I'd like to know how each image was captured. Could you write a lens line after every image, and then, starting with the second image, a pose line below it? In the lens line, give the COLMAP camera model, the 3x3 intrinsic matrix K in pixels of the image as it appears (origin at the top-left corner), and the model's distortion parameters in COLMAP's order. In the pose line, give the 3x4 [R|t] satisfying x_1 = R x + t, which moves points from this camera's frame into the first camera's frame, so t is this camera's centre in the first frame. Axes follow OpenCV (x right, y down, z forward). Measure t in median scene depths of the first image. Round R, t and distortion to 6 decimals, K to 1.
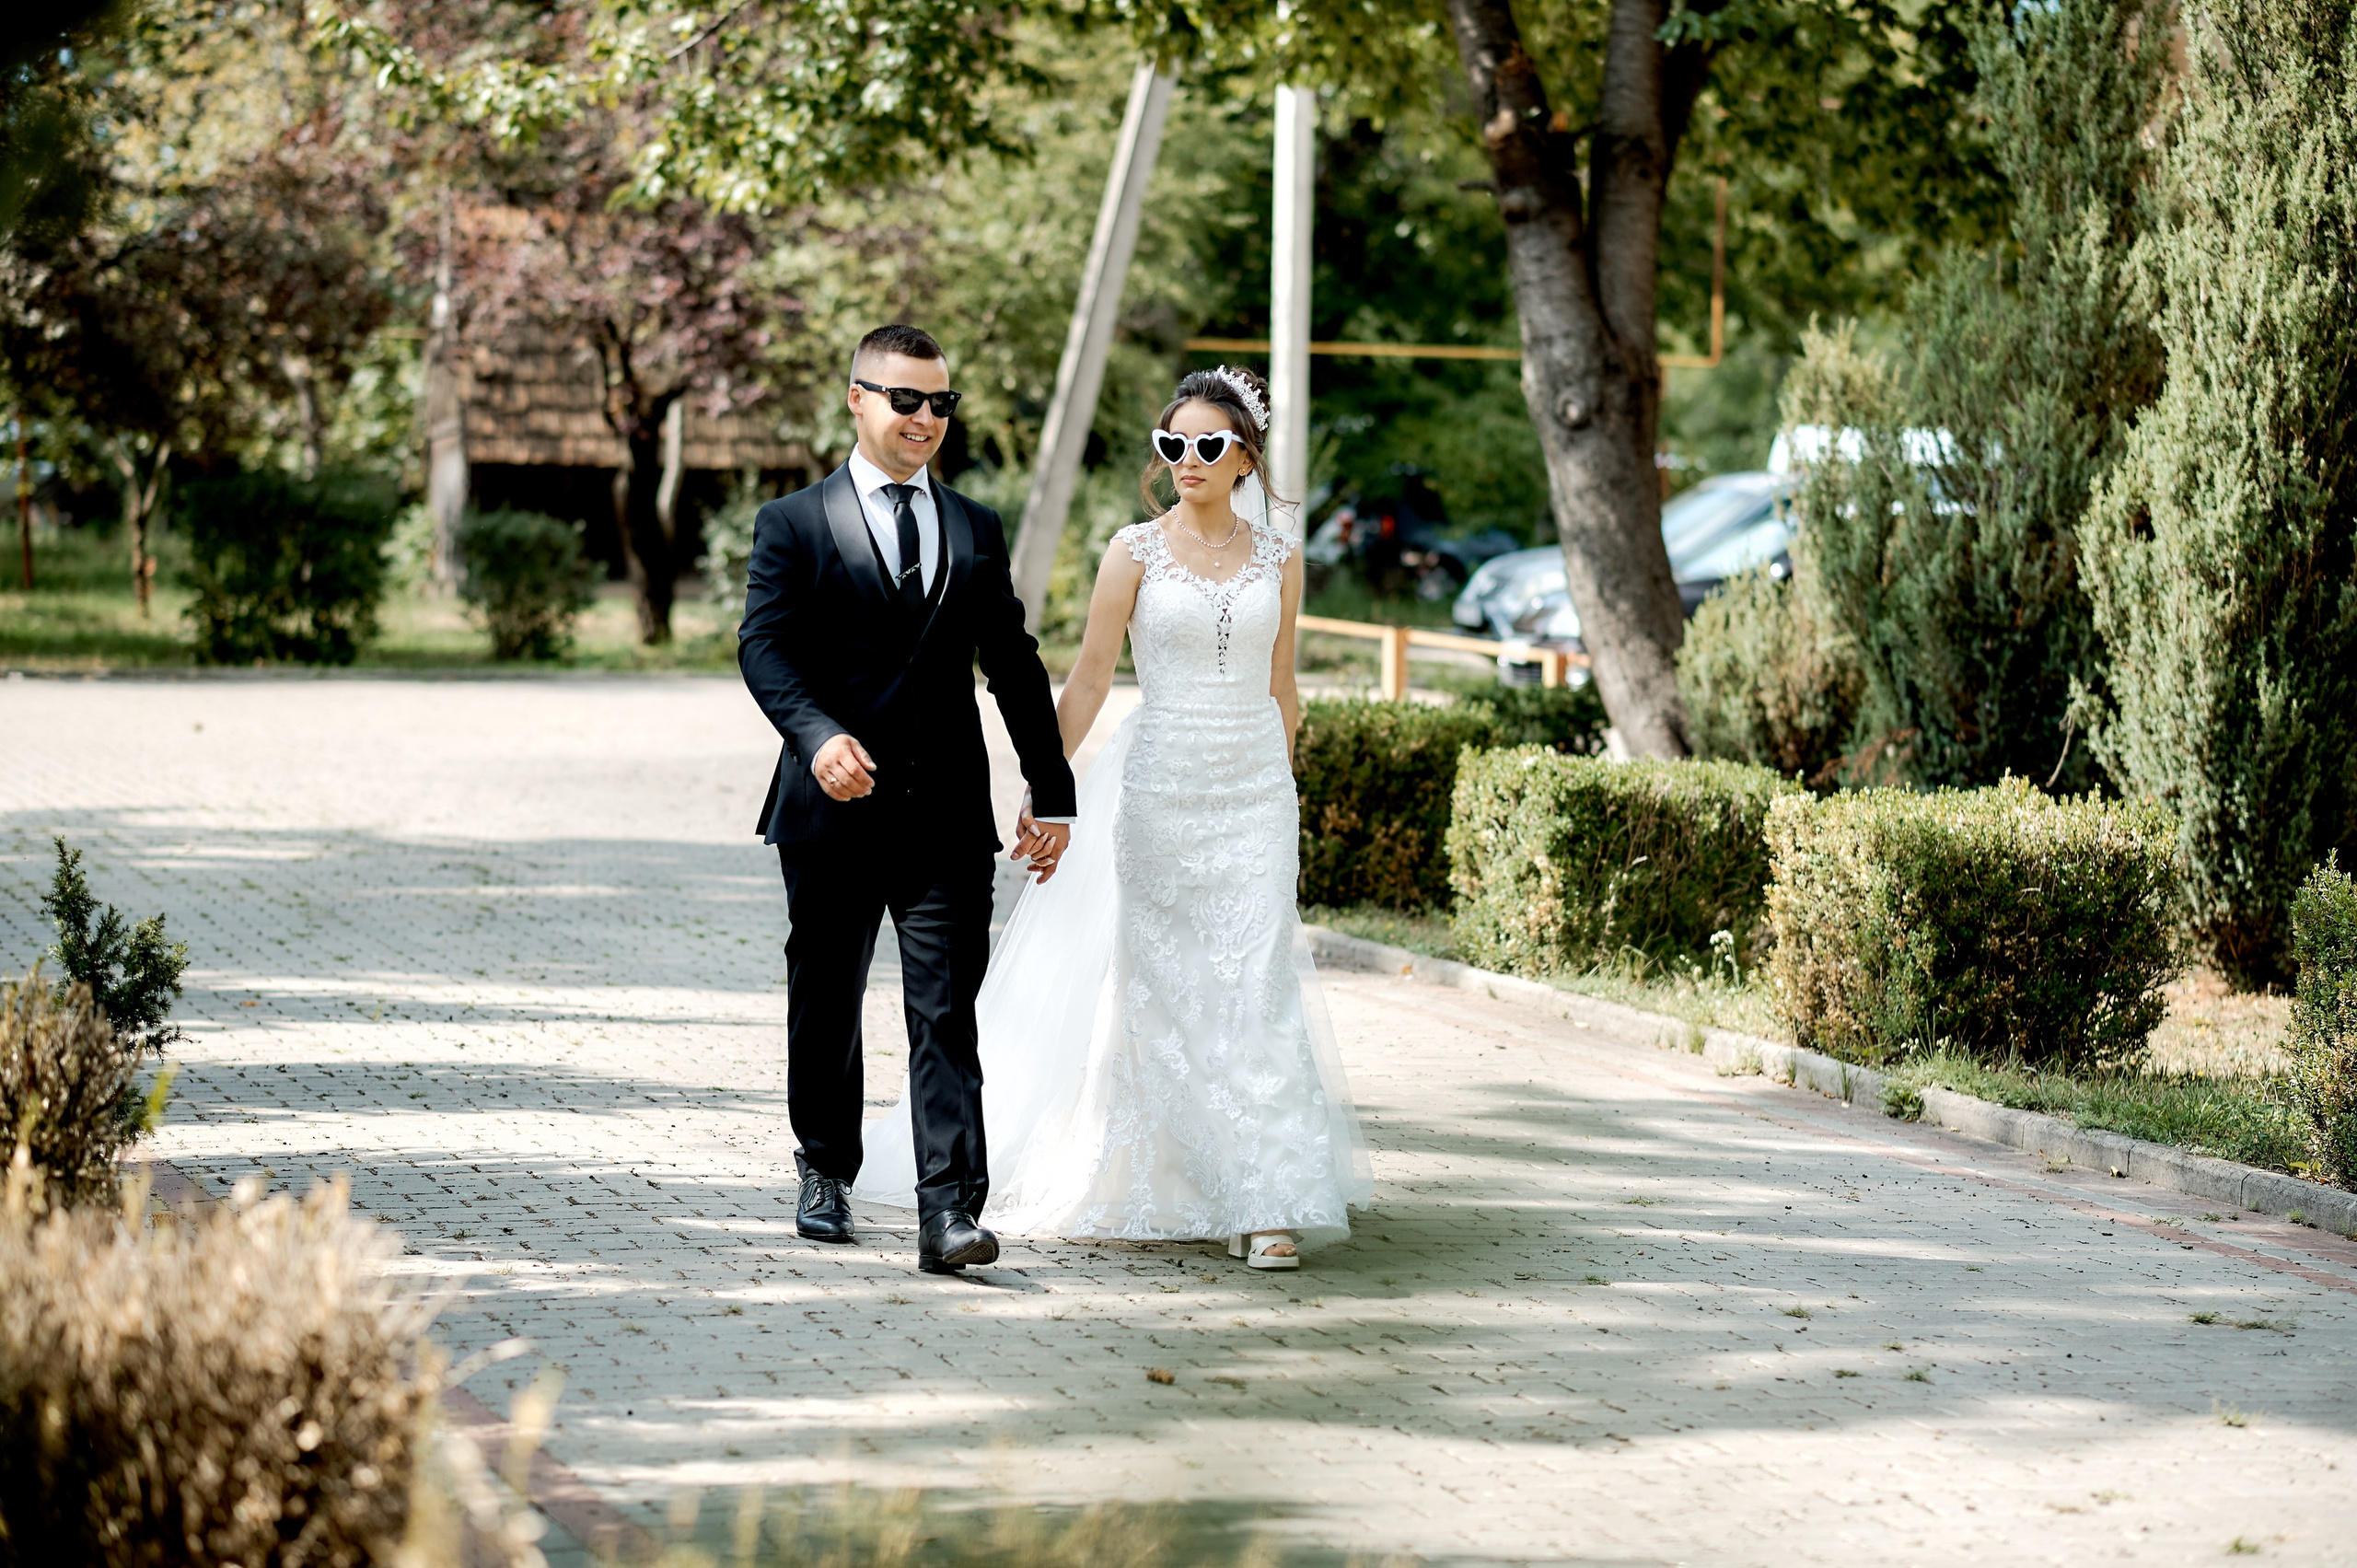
lens RADIAL K [[5974.0, 0, 1173.9], [0, 5974.0, 842.2], [0, 0, 1]] dist [-1.528529, 18.153068]
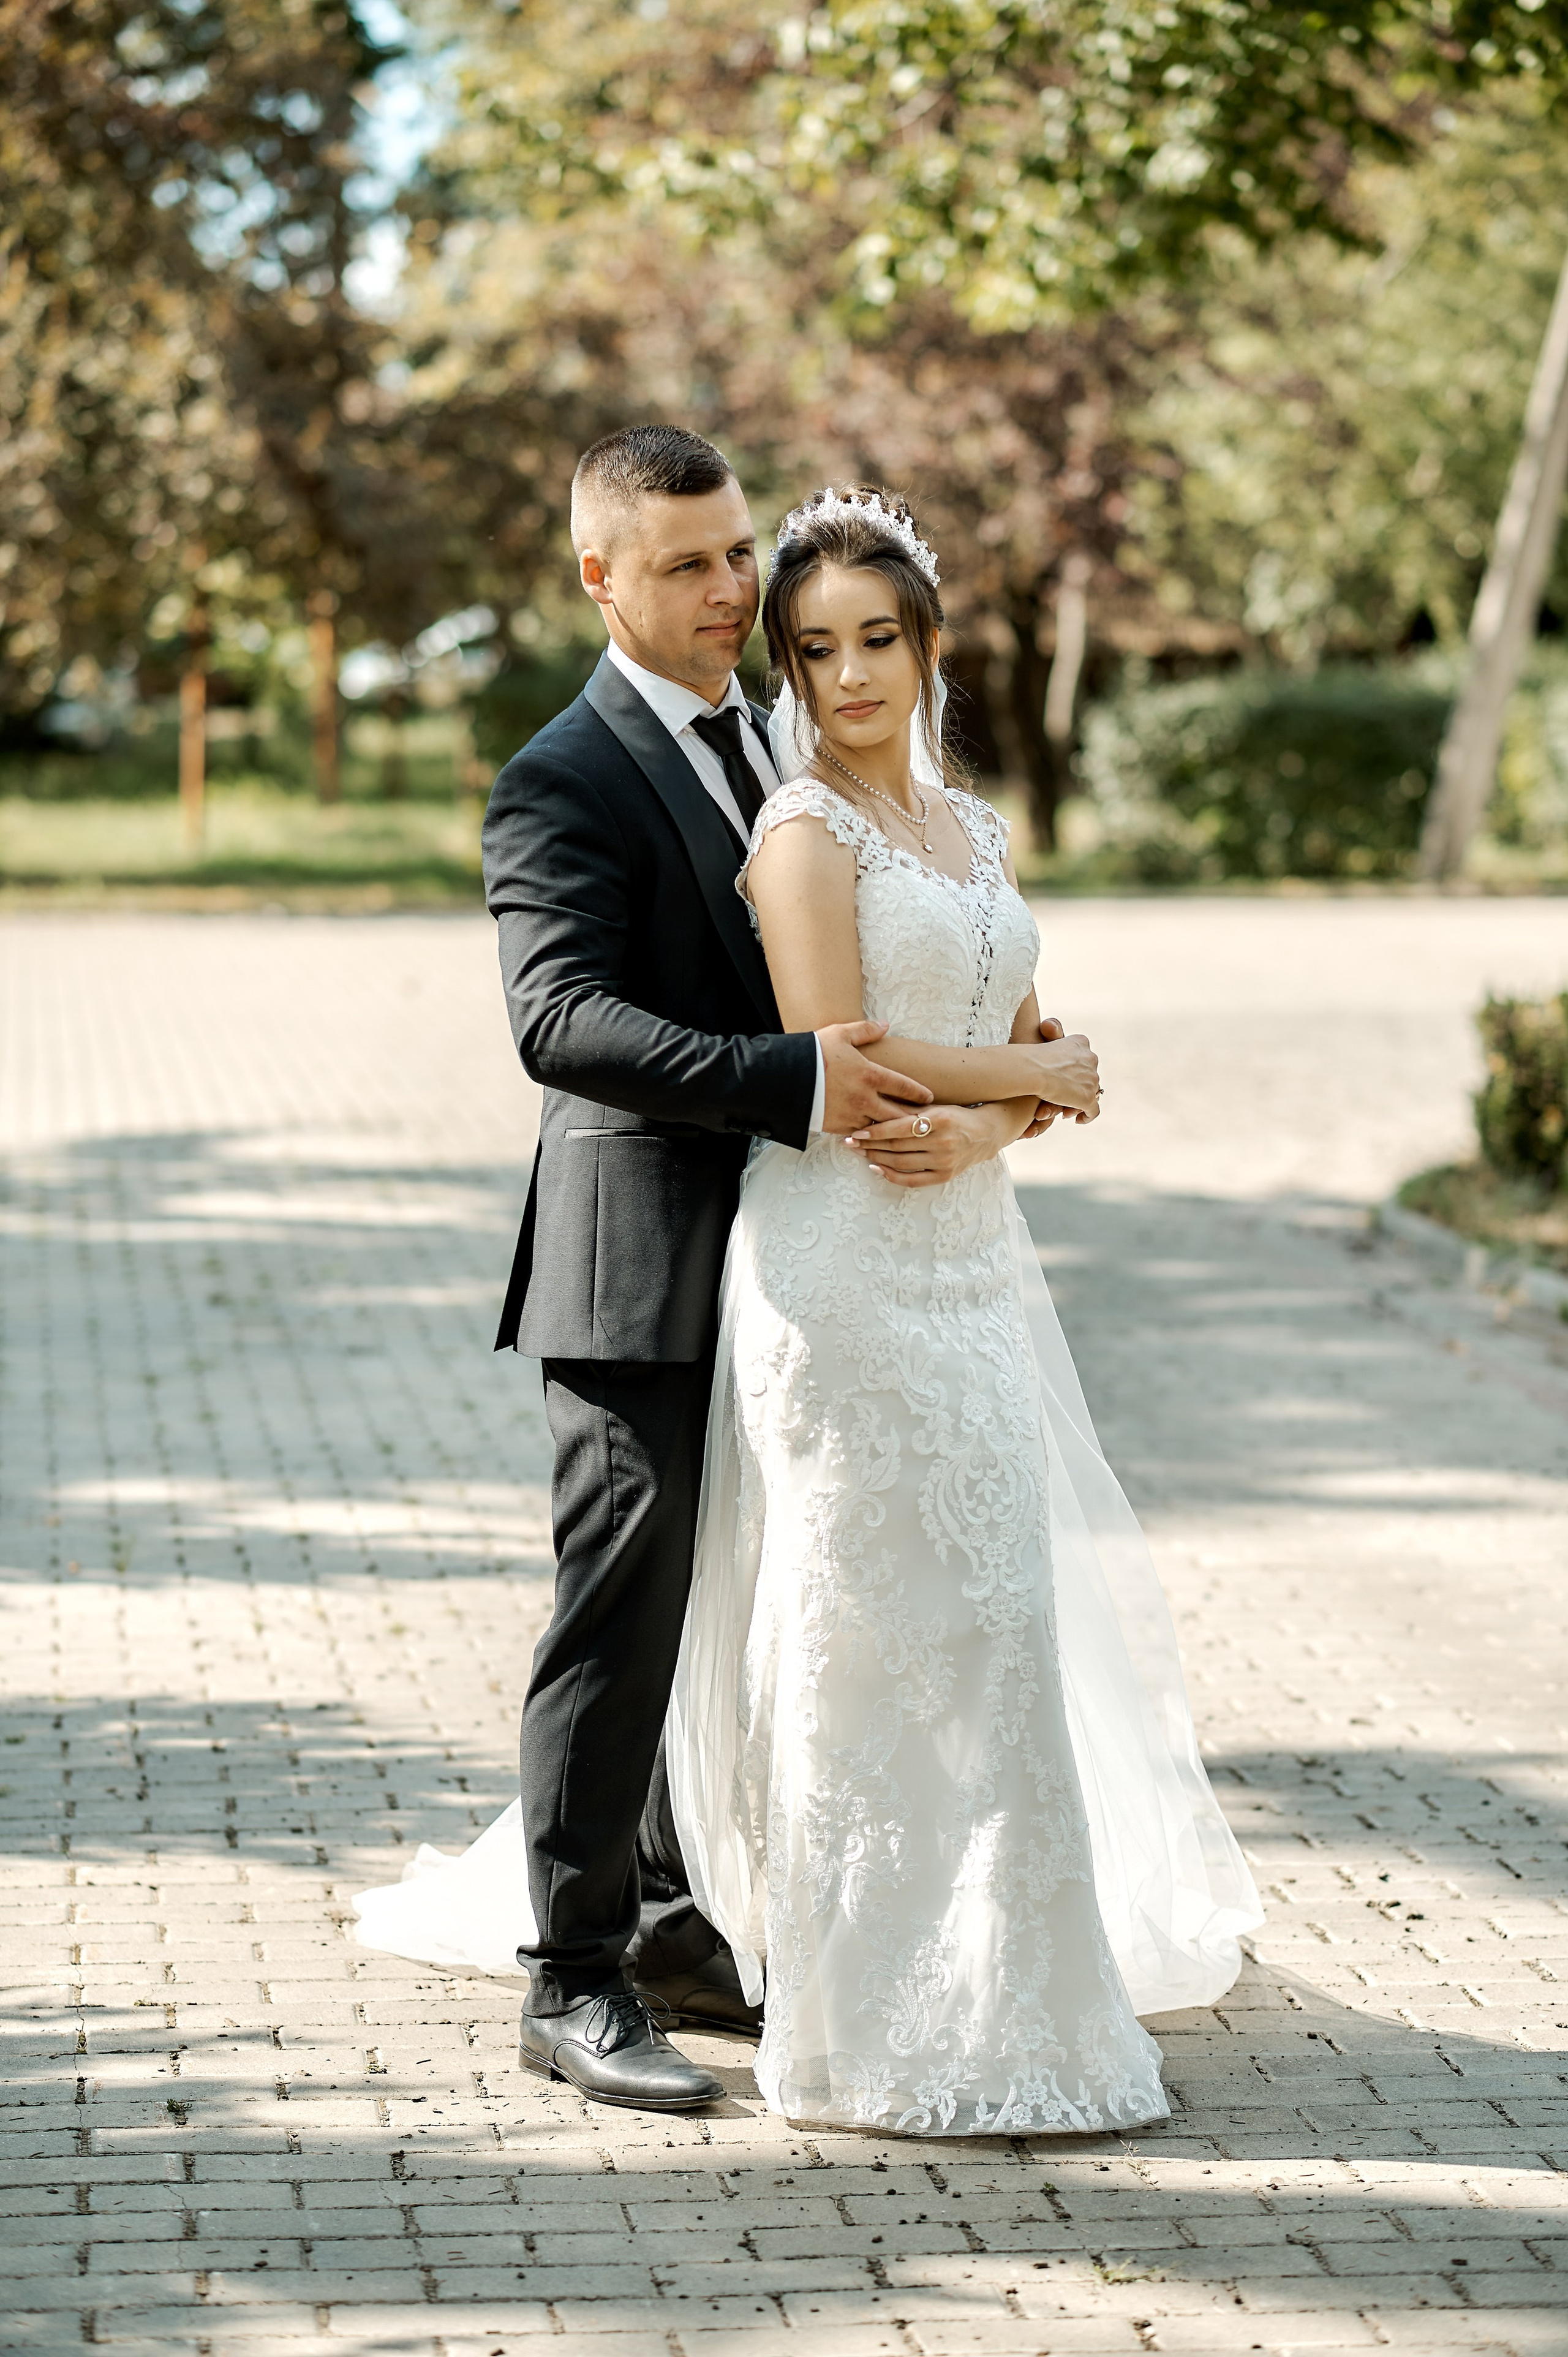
lens RADIAL K [[5770.2, 0, 784.0], [0, 5770.2, 1178.5], [0, 0, 1]] dist [-0.111423, 0.094456]
pose [[0.987186, -0.022483, -0.157982, 0.011933], [0.027205, 0.999244, 0.027789, -0.014110], [0.157238, -0.031731, 0.987051, 0.196302]]
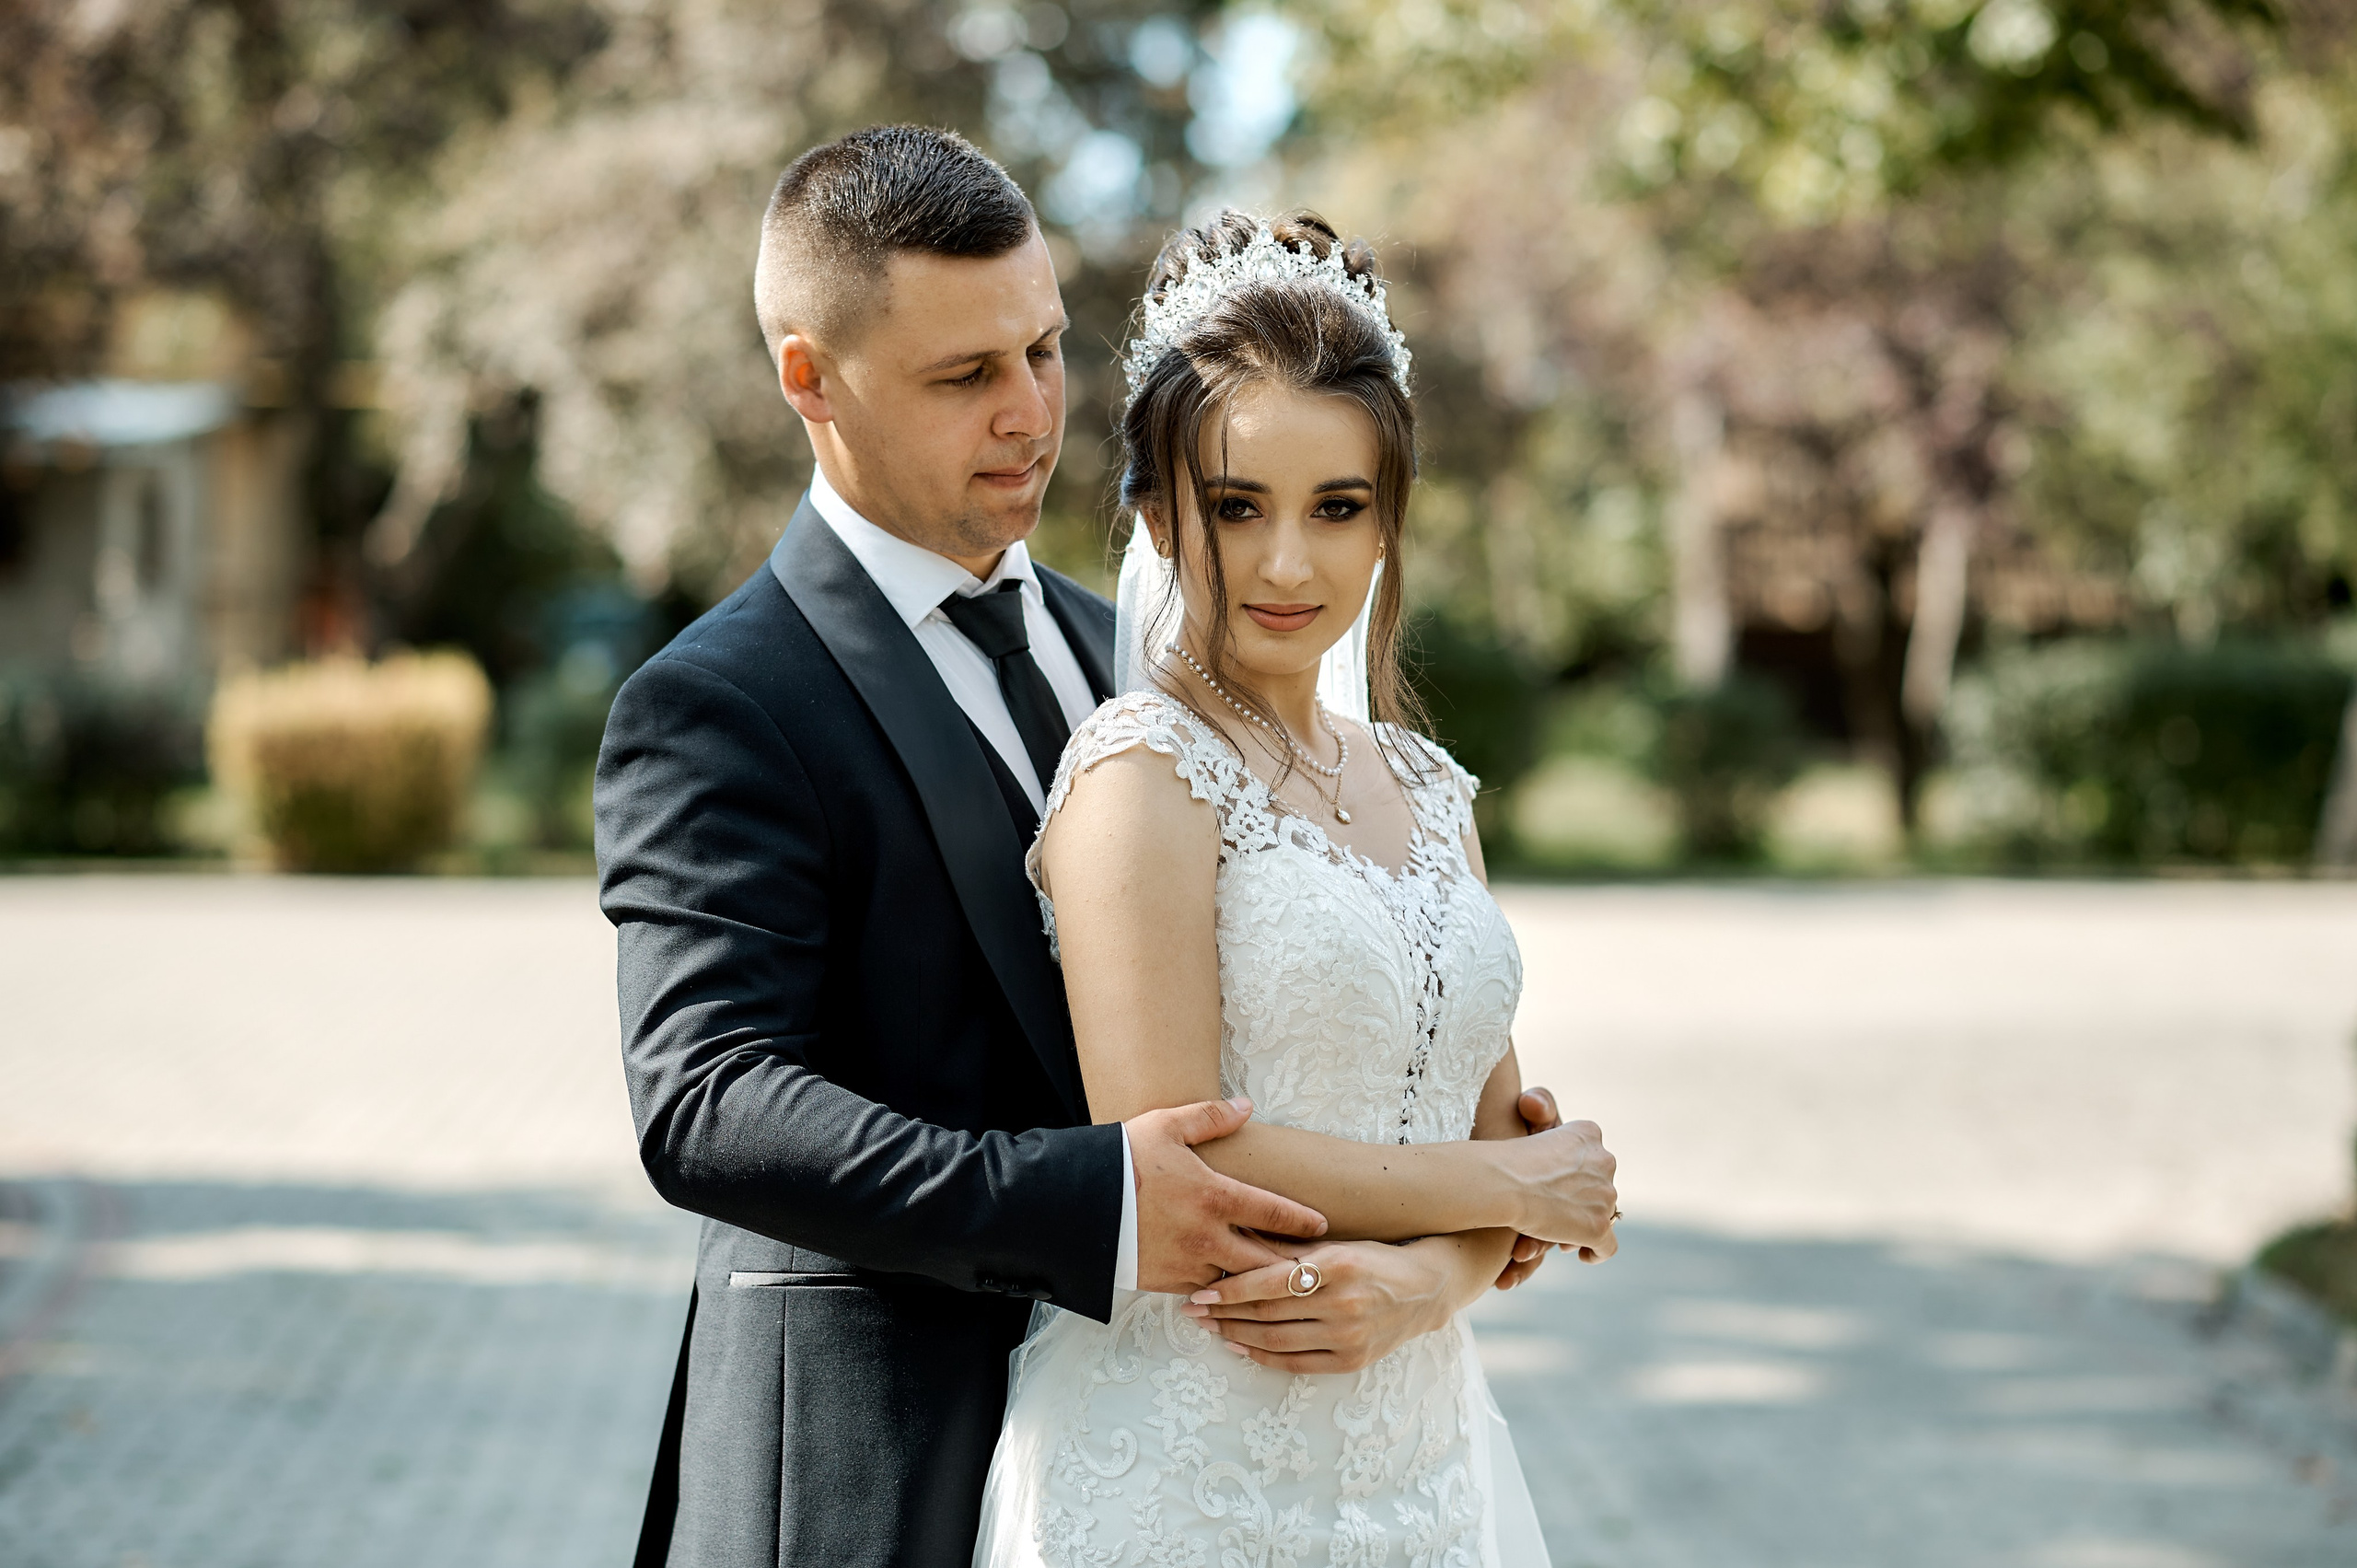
lens RADIAL K [[5974.0, 0, 1173.9], [0, 5974.0, 842.2], [0, 0, 1]] dist [-1.528529, 18.153068]
pose [[0.968332, -0.032016, -0.247603, 0.013220], [0.025153, 0.999208, -0.030831, -0.015763], [0.248394, 0.023627, 0.968371, 0.285878]]
